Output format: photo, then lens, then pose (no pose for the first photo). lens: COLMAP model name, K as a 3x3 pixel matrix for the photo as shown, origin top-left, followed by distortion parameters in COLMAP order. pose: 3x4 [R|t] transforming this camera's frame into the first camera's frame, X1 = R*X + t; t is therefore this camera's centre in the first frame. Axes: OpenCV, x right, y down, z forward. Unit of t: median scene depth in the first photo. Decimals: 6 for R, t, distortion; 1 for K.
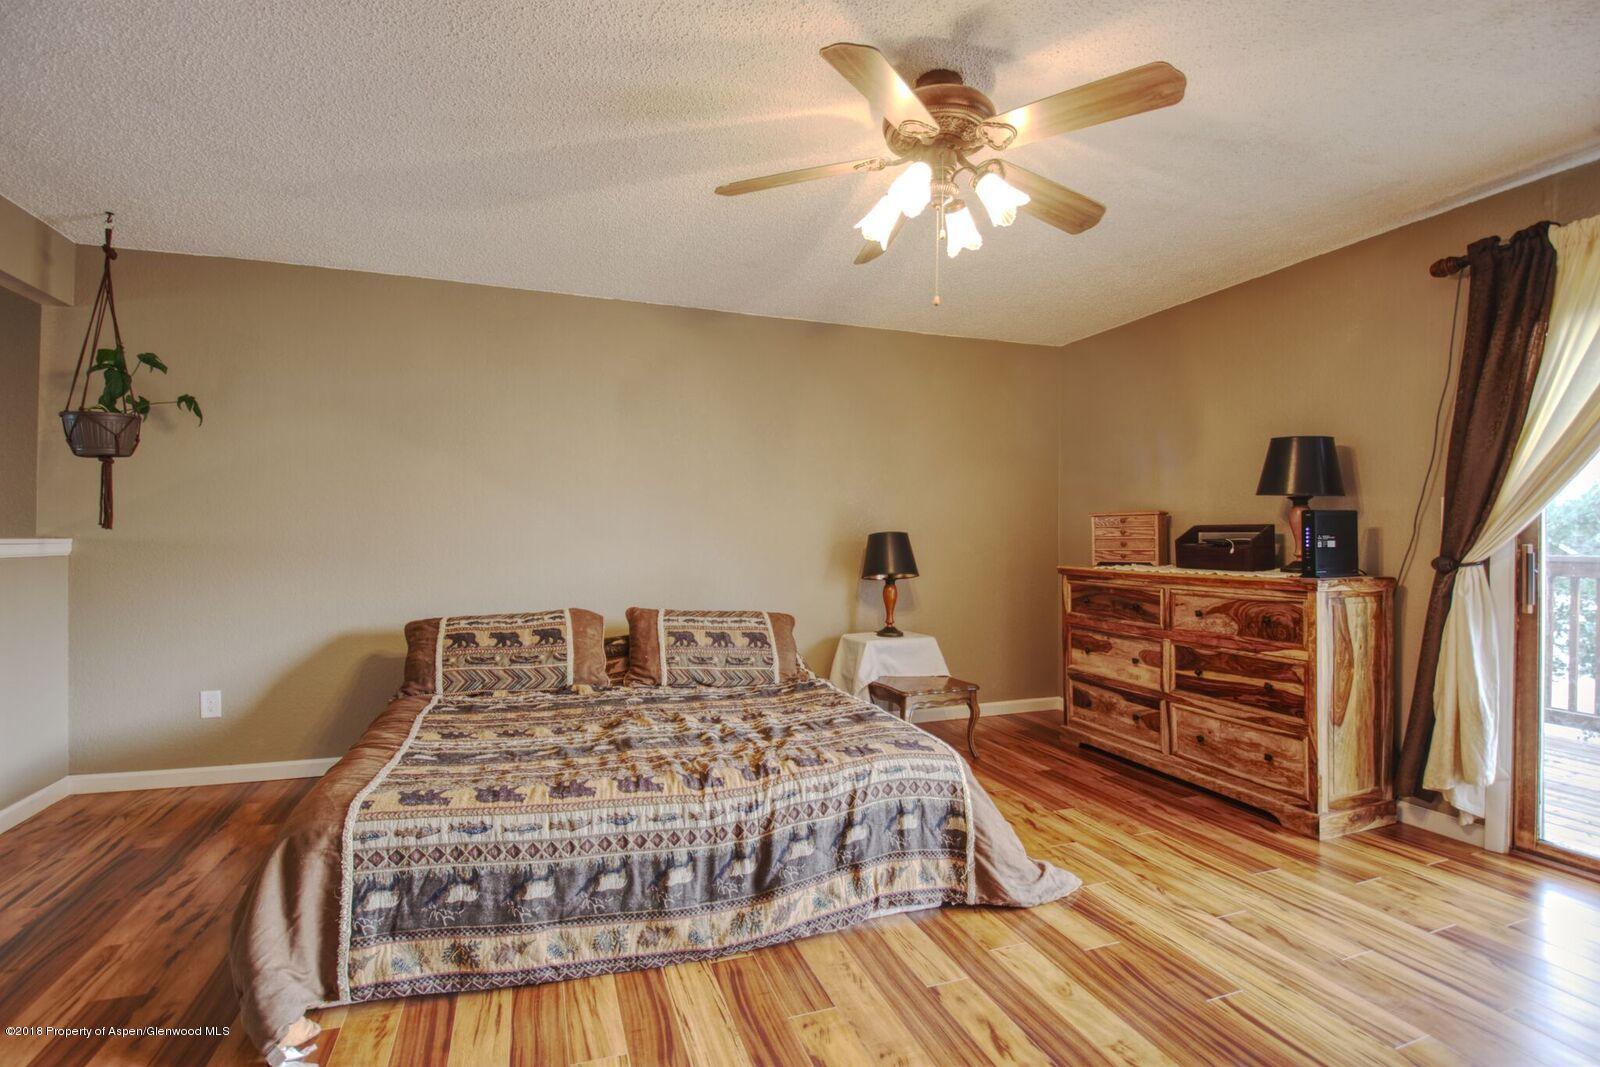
lens RADIAL K [[737.7, 0, 796.1], [0, 737.7, 533.9], [0, 0, 1]] dist [-0.003964, -0.006009]
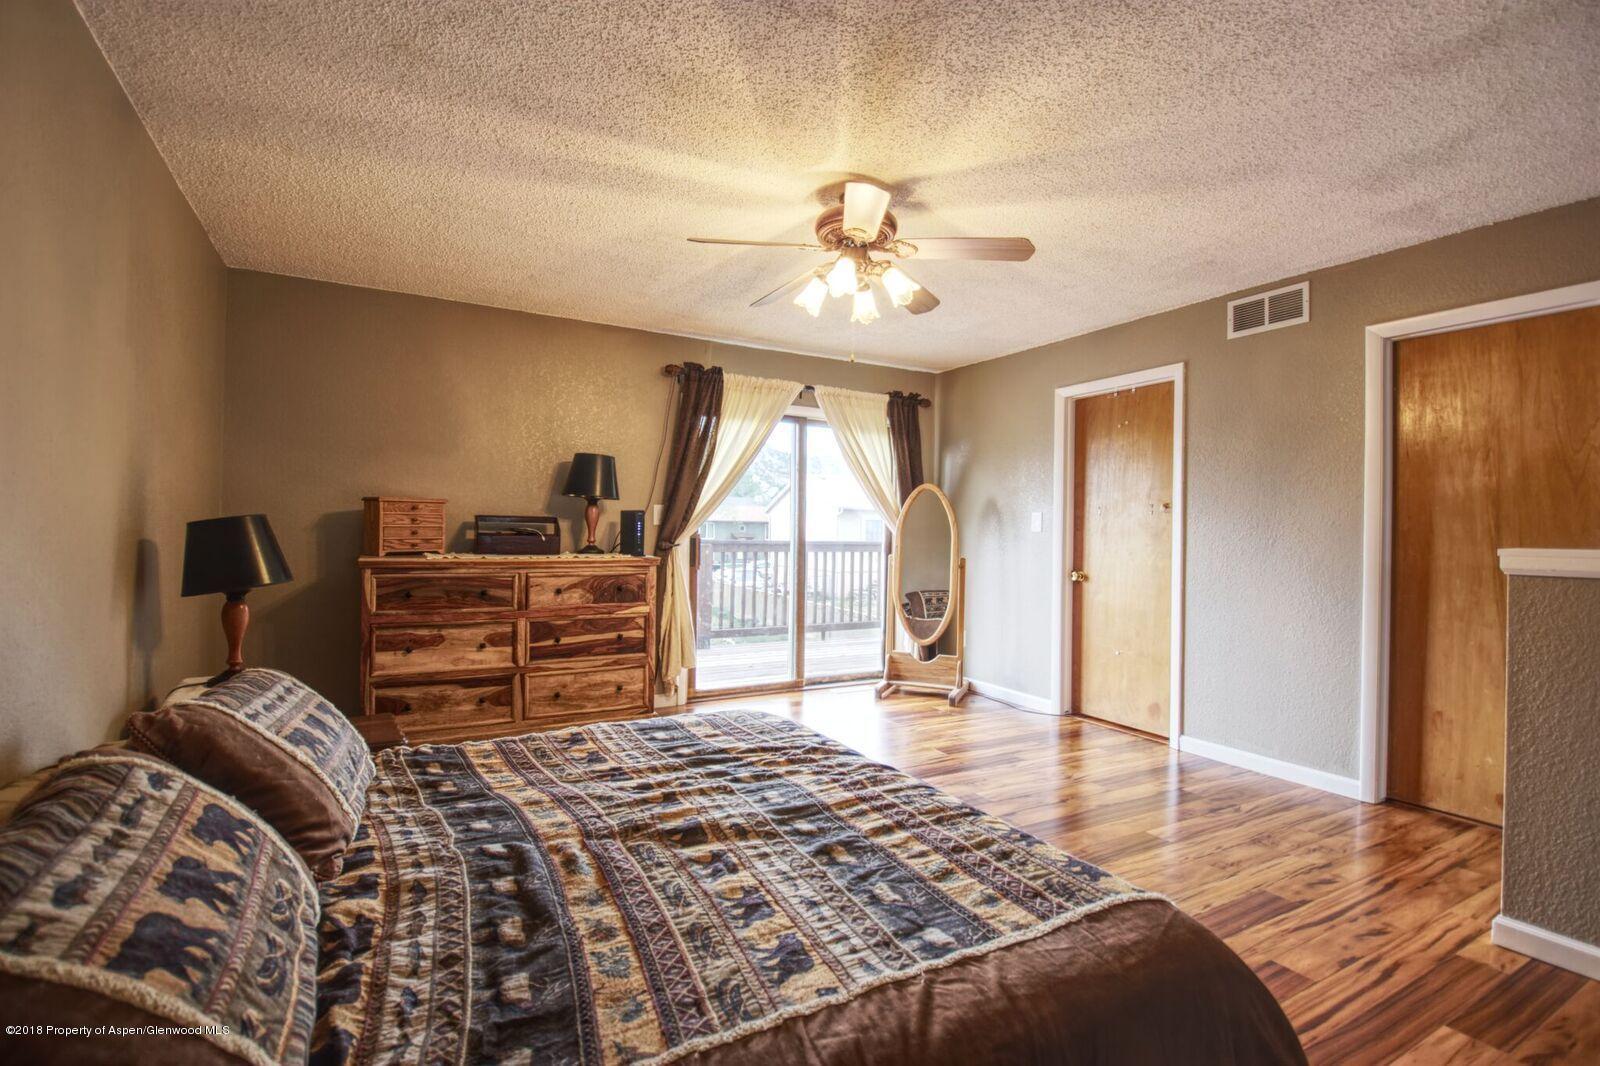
lens RADIAL K [[737.7, 0, 797.4], [0, 737.7, 534.9], [0, 0, 1]] dist [-0.003964, -0.006009]
pose [[-0.165532, -0.009658, 0.986157, -0.653871], [-0.019352, 0.999791, 0.006544, 0.001539], [-0.986014, -0.018001, -0.165685, 0.766430]]
